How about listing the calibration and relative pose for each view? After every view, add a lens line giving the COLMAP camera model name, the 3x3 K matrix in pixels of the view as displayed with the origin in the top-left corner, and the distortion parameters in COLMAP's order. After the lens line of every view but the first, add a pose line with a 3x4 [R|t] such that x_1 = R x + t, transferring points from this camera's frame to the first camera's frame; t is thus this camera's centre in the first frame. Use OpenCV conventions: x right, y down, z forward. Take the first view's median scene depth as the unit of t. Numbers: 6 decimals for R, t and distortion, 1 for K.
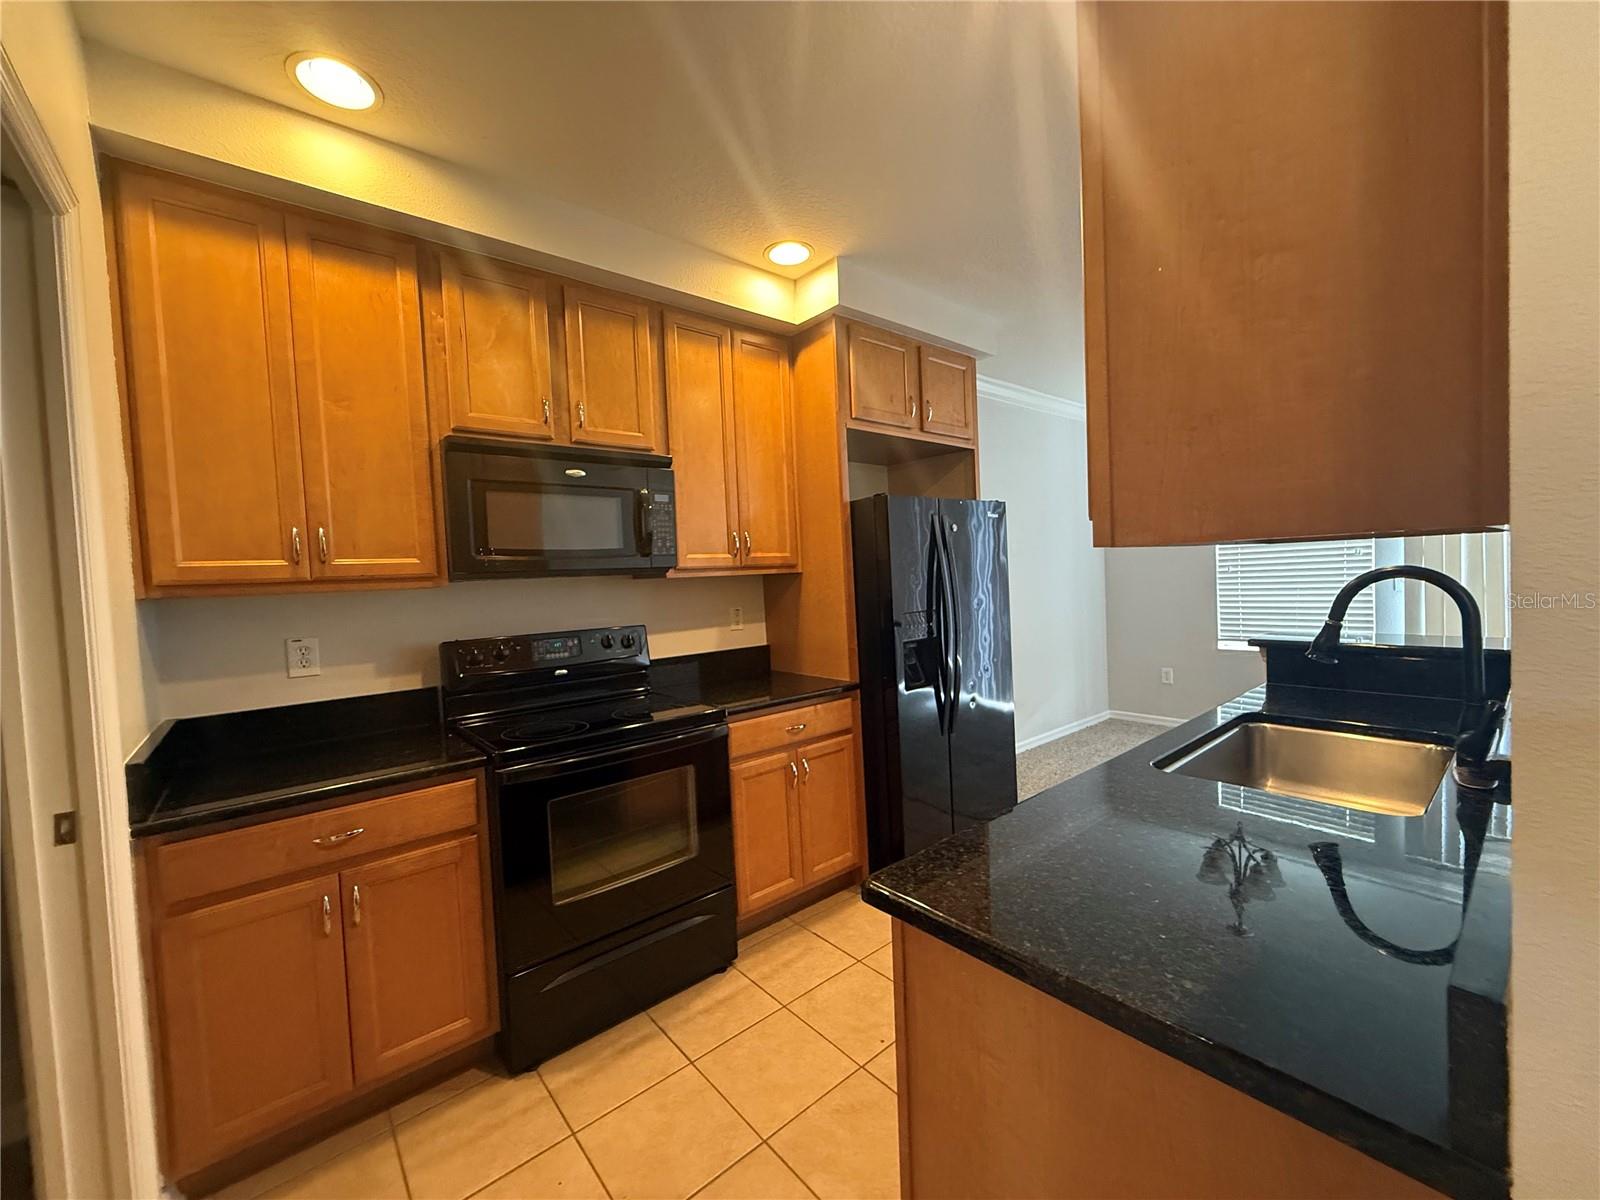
lens RADIAL K [[635.9, 0, 793.9], [0, 635.9, 598.5], [0, 0, 1]] dist [0.000623, 0.000464]
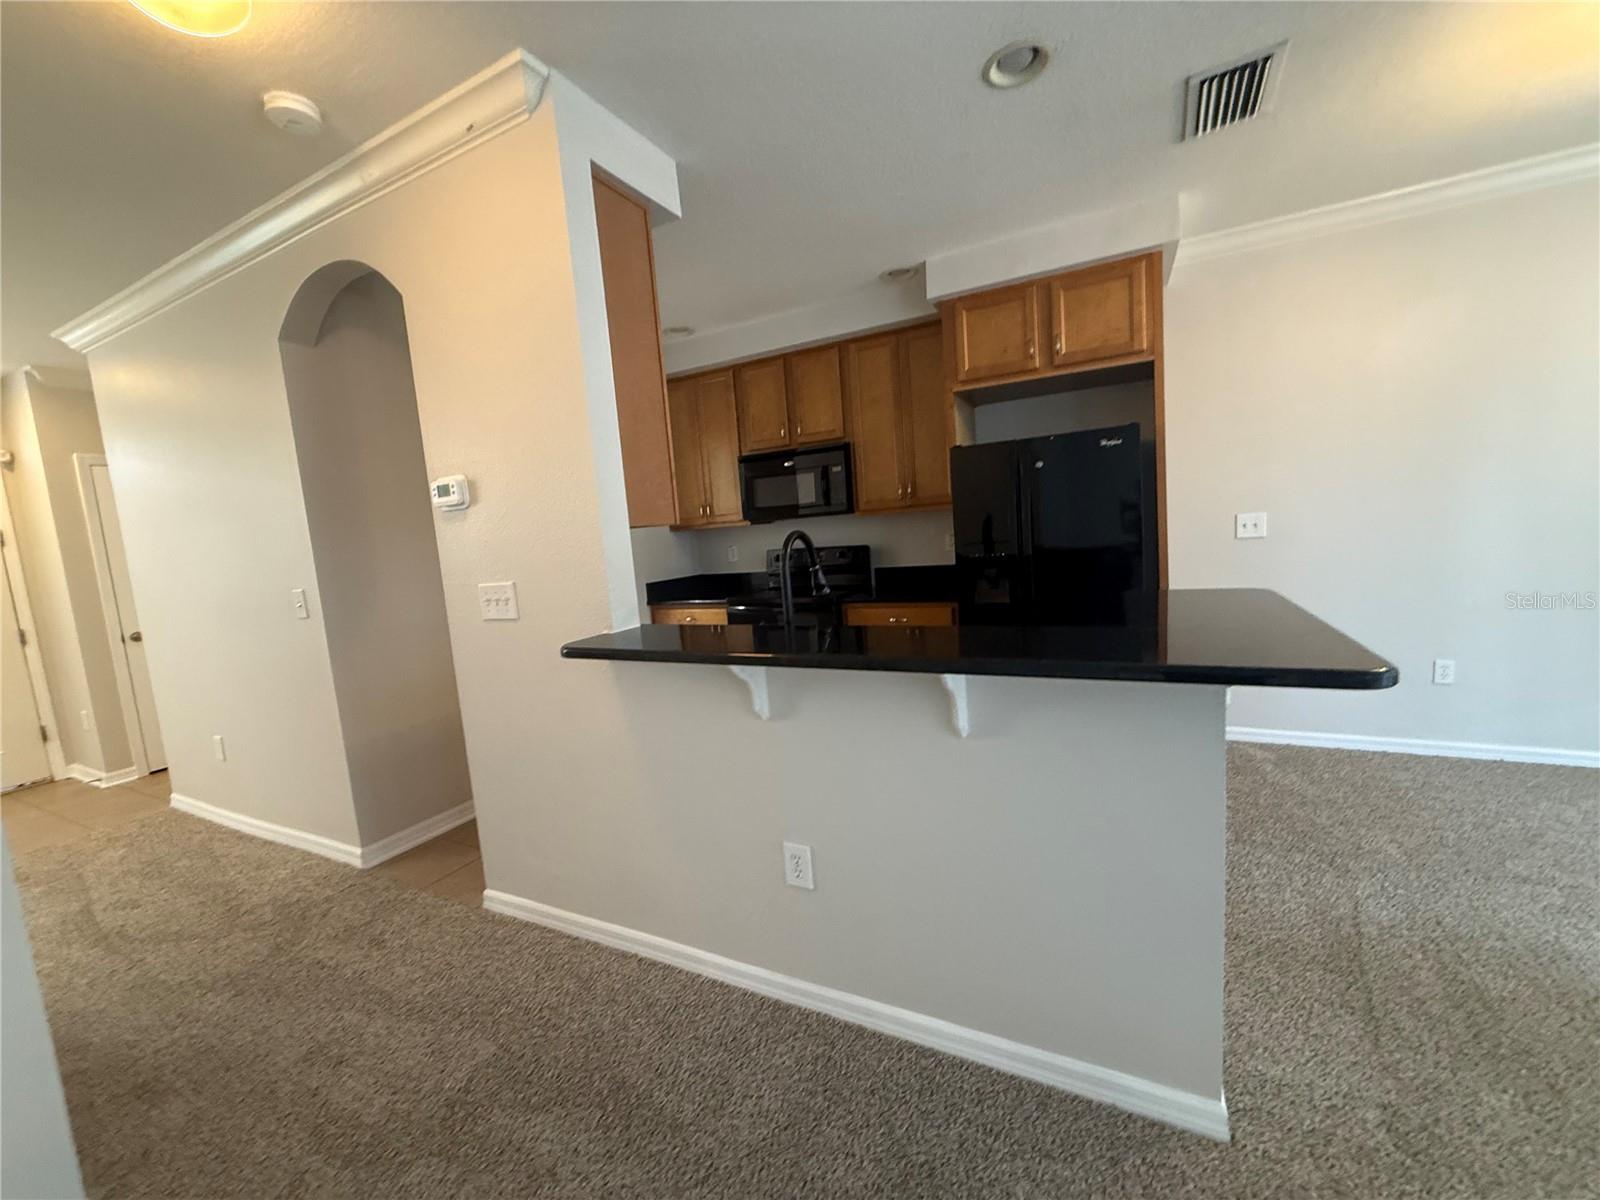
lens RADIAL K [[635.9, 0, 793.9], [0, 635.9, 598.5], [0, 0, 1]] dist [0.000623, 0.000464]
pose [[0.393303, 0.117475, -0.911873, 0.926450], [0.025739, 0.990008, 0.138643, -0.039310], [0.919049, -0.077999, 0.386349, 0.162743]]
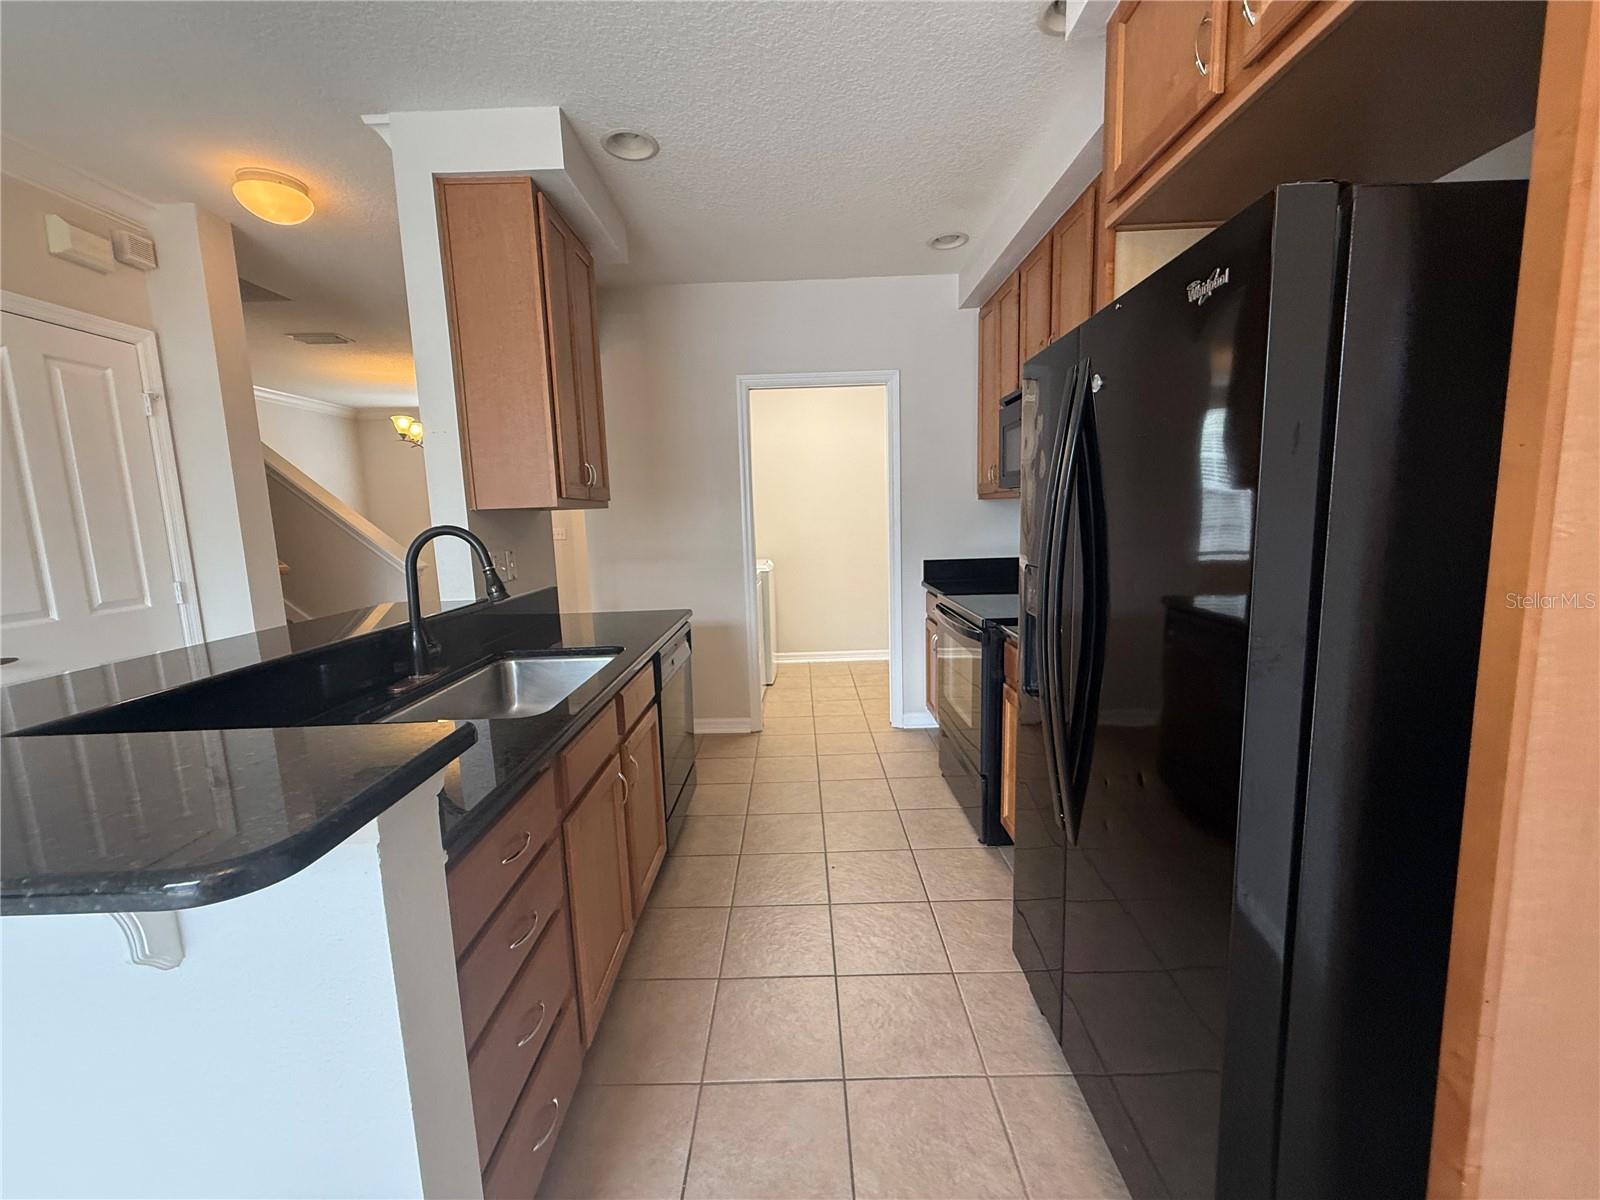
lens RADIAL K [[636.1, 0, 793.7], [0, 636.1, 600.0], [0, 0, 1]] dist [-0.006258, 0.000127]
pose [[-0.640026, 0.169480, -0.749429, 0.595880], [0.034589, 0.980736, 0.192249, -0.050787], [0.767575, 0.097122, -0.633558, 0.954969]]
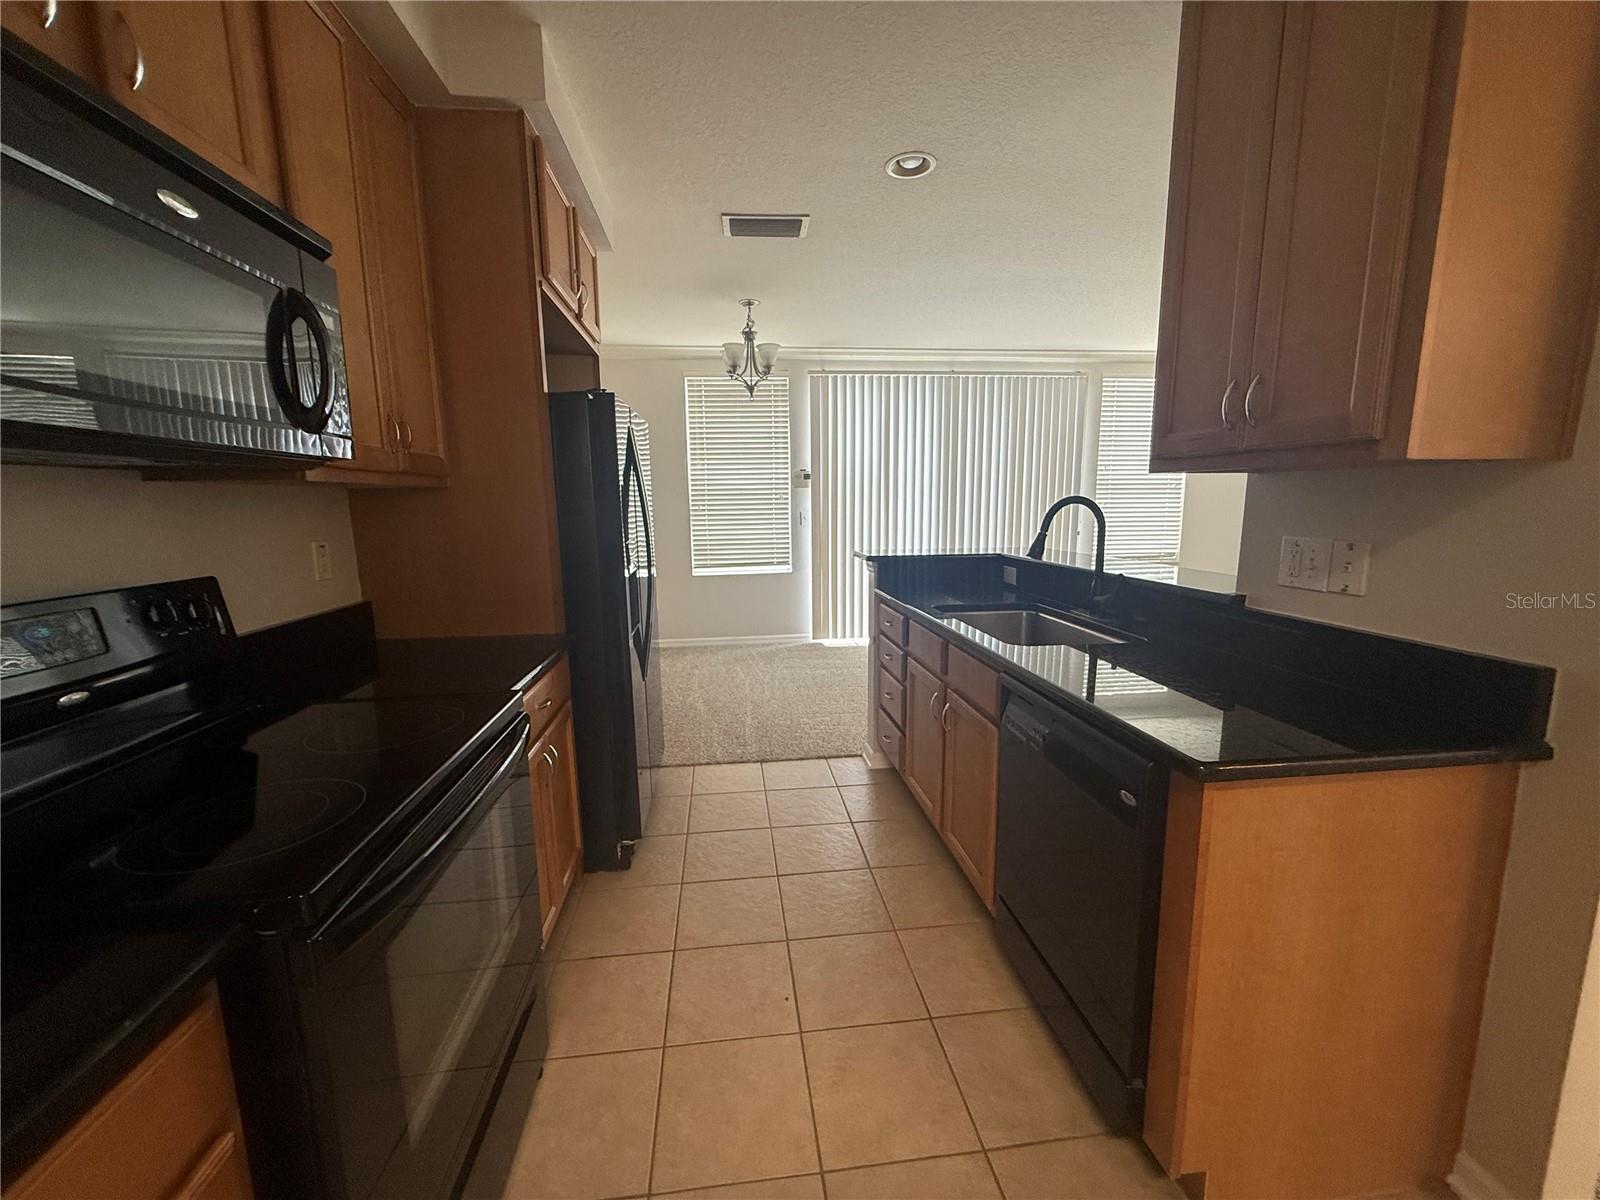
lens RADIAL K [[635.9, 0, 793.9], [0, 635.9, 598.5], [0, 0, 1]] dist [0.000623, 0.000464]
pose [[0.548221, -0.091104, 0.831357, -0.324149], [0.017935, 0.995101, 0.097221, 0.015299], [-0.836141, -0.038388, 0.547169, 0.282787]]
